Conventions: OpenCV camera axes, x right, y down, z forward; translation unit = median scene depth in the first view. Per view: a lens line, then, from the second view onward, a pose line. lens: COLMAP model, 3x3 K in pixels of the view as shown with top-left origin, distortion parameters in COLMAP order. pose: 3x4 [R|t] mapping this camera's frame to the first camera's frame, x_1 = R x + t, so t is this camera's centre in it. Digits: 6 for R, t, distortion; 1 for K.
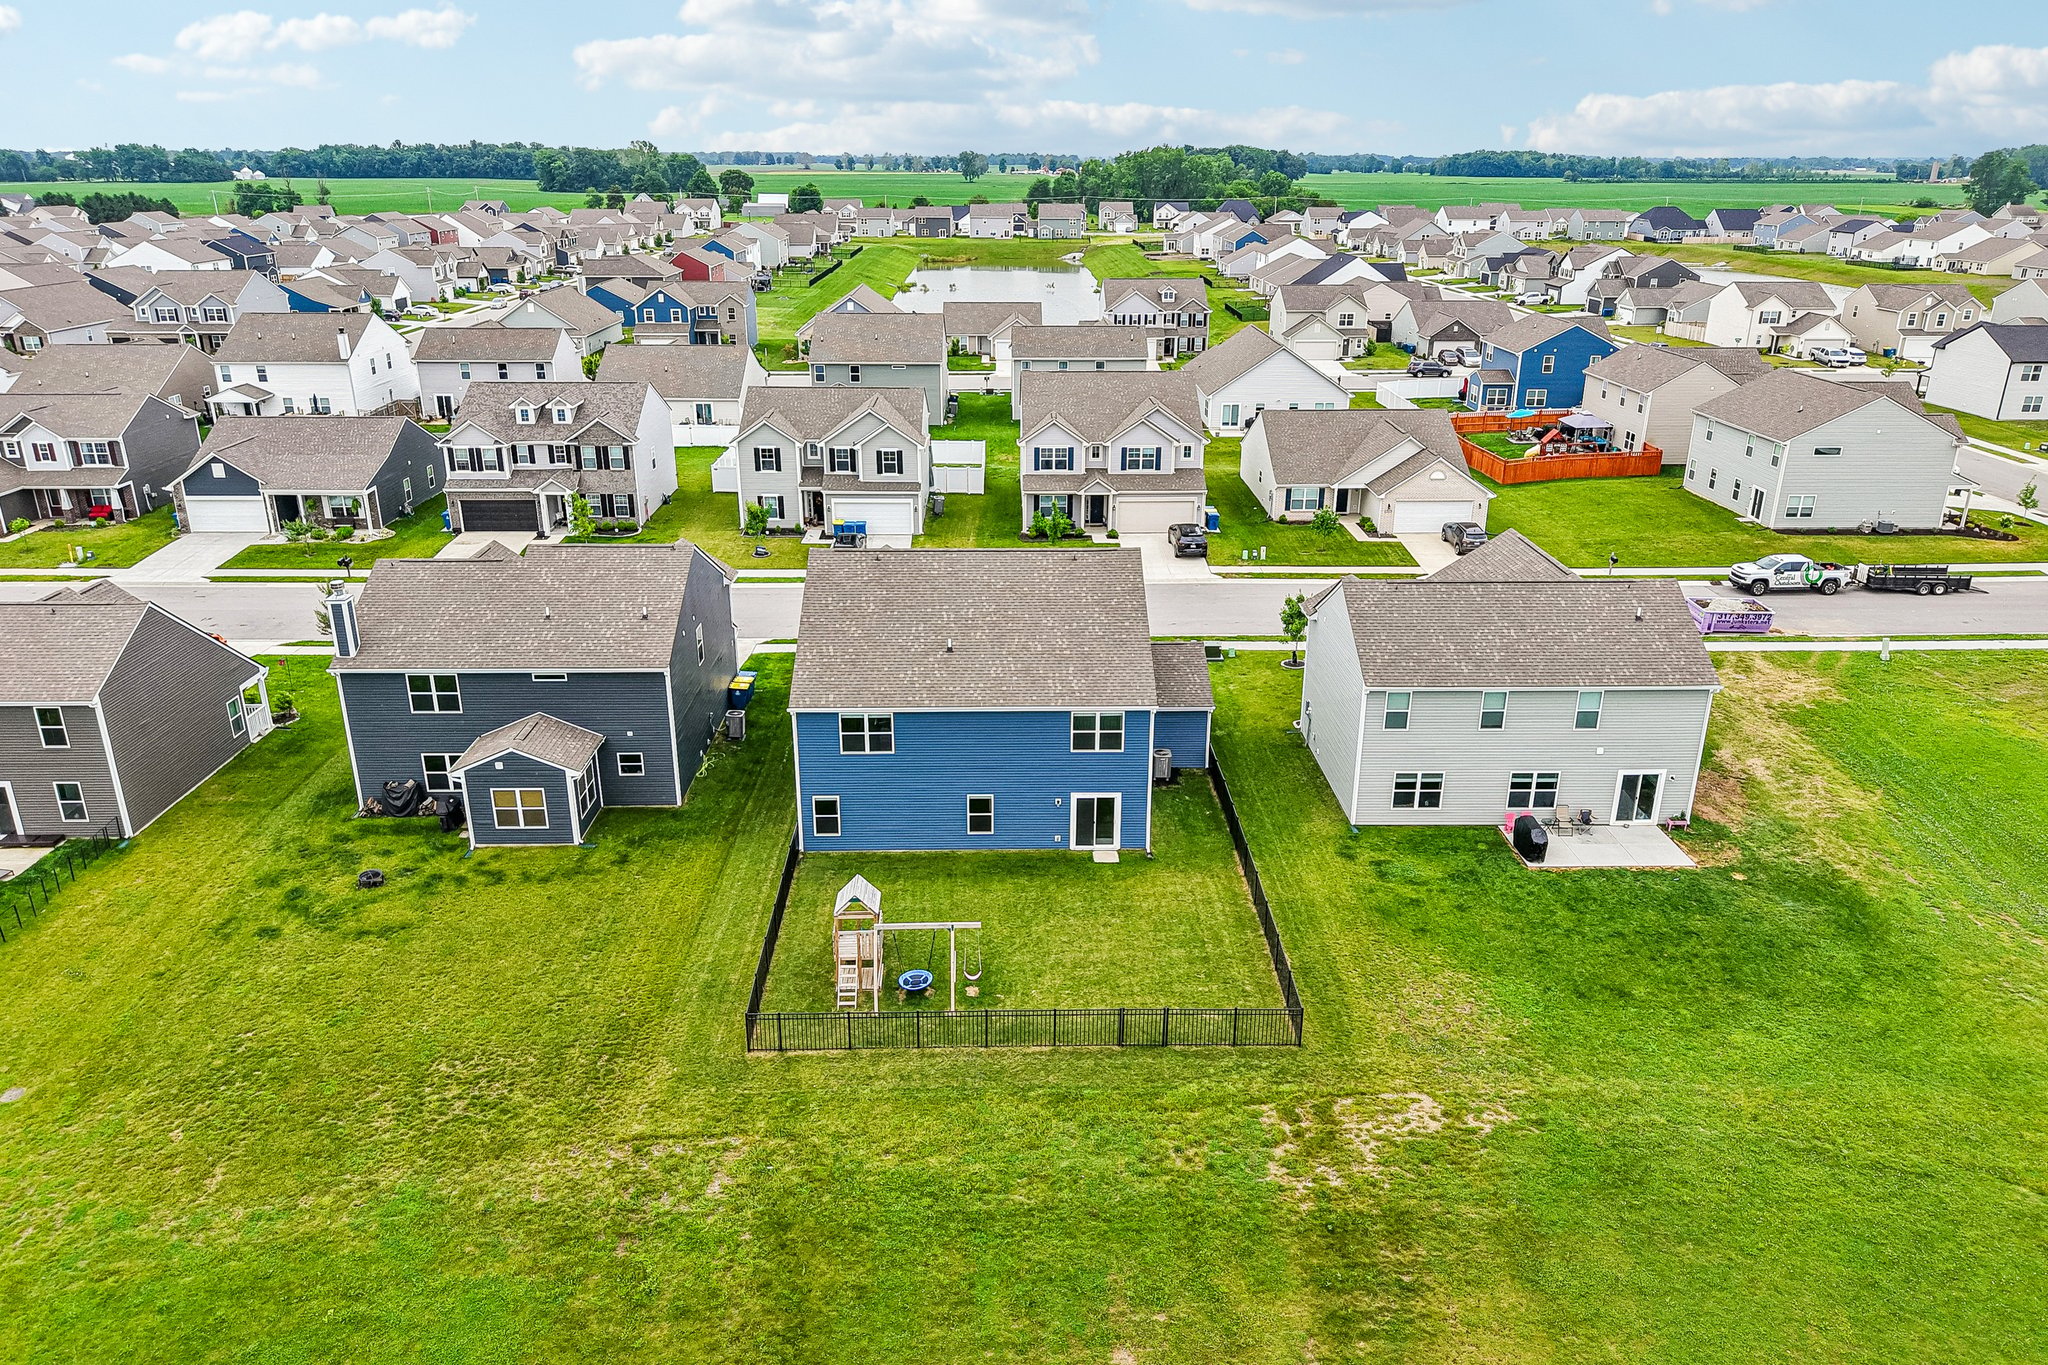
lens RADIAL K [[1388.5, 0, 1024.0], [0, 1388.5, 682.5], [0, 0, 1]] dist [0.041394, -0.054679]
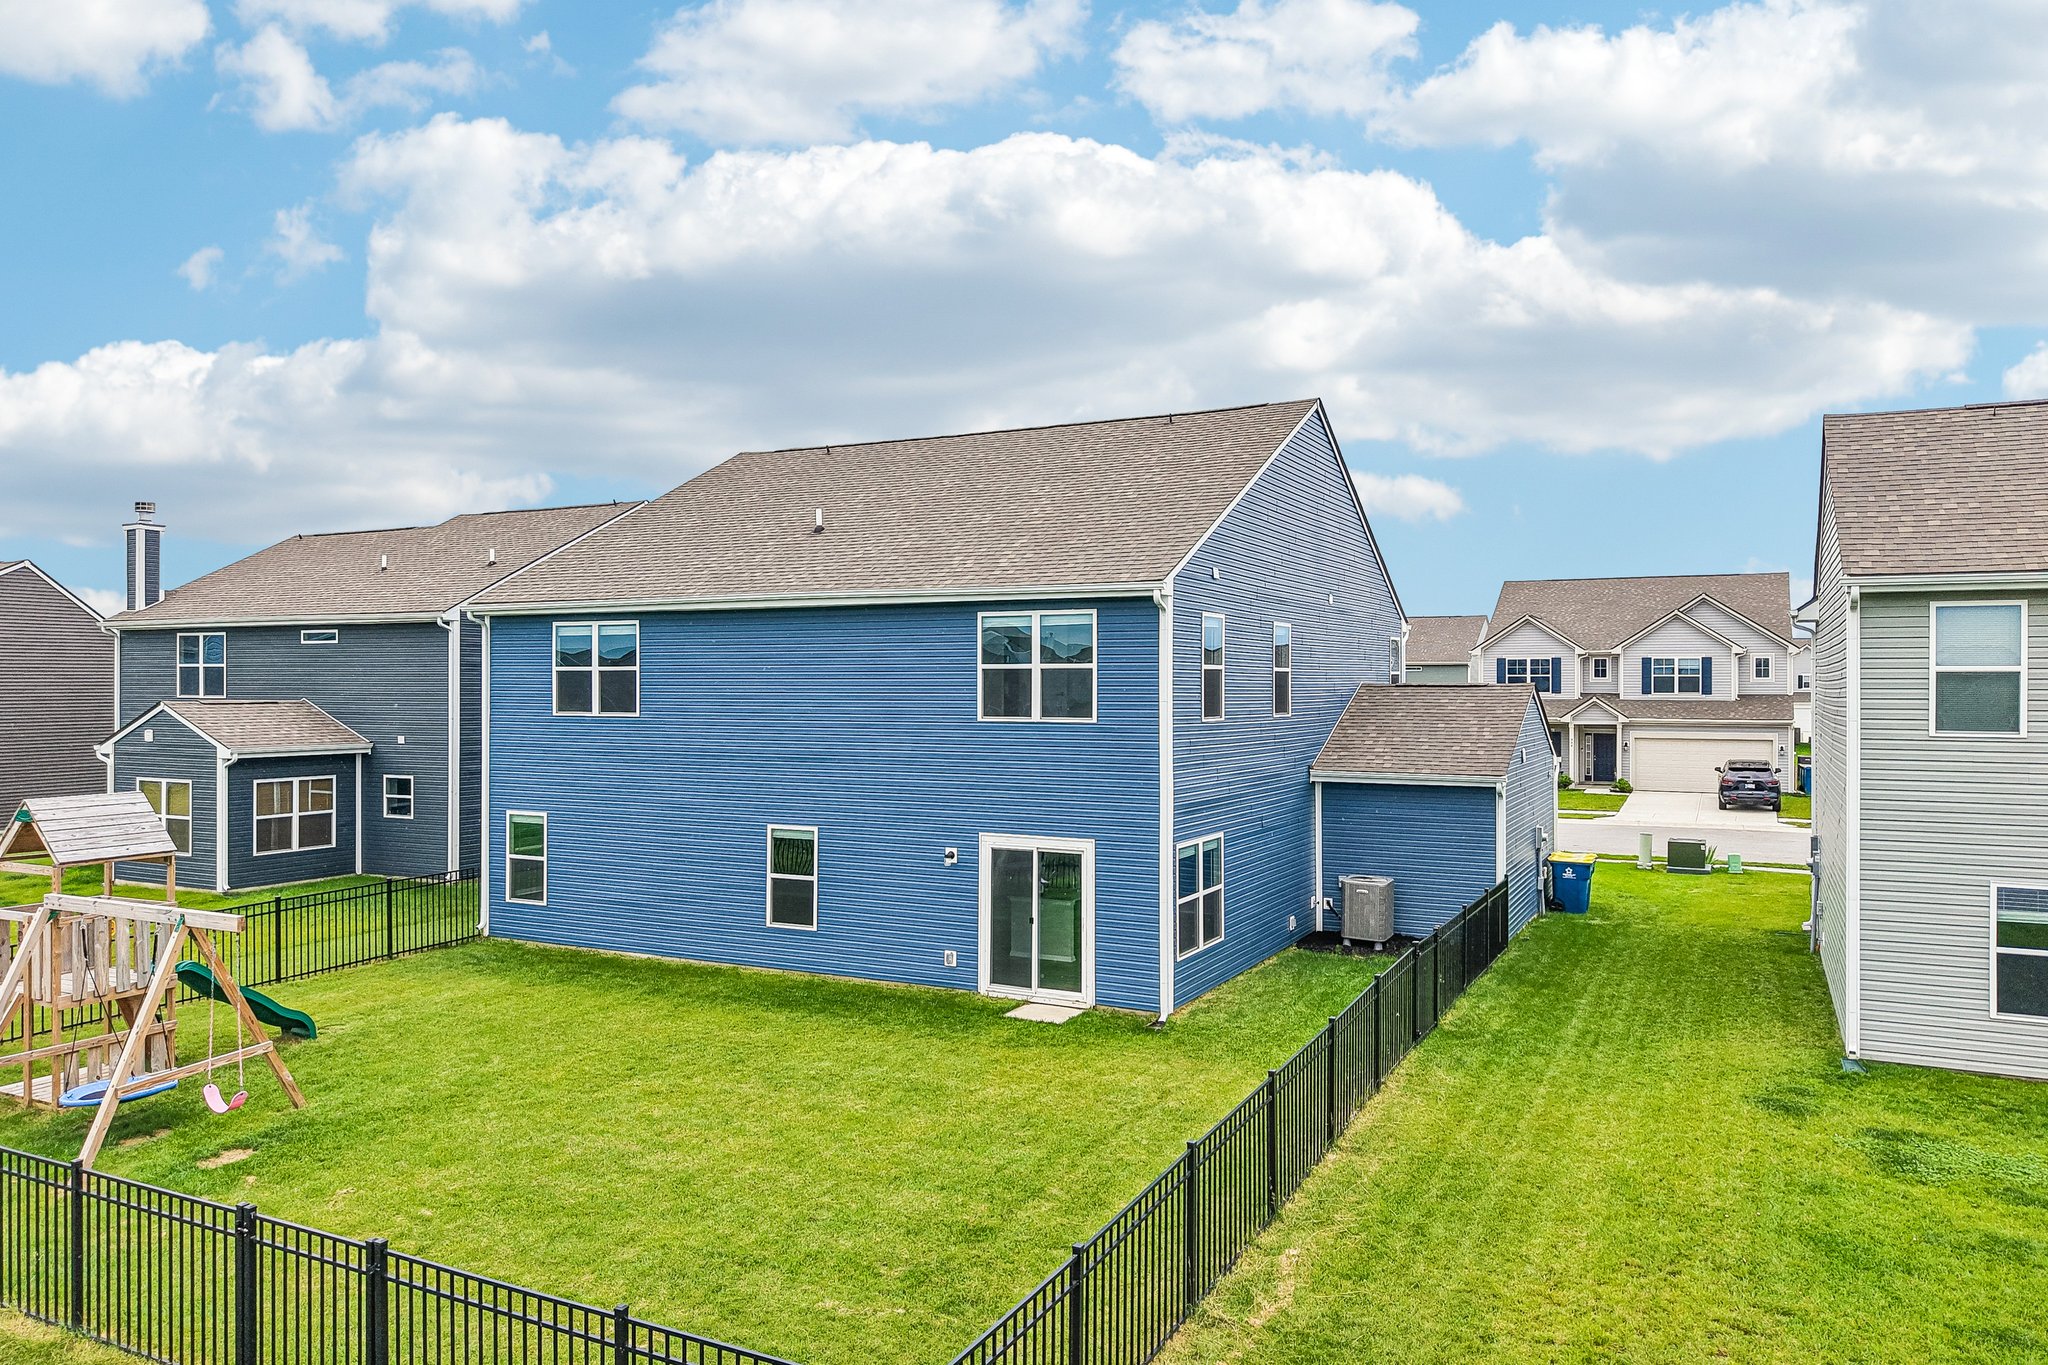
lens RADIAL K [[1378.1, 0, 1027.8], [0, 1378.1, 689.0], [0, 0, 1]] dist [0.040941, -0.061349]
pose [[0.879738, 0.000782, -0.475458, 0.125384], [-0.166653, 0.937064, -0.306818, 0.085603], [0.445295, 0.349156, 0.824502, 0.360521]]
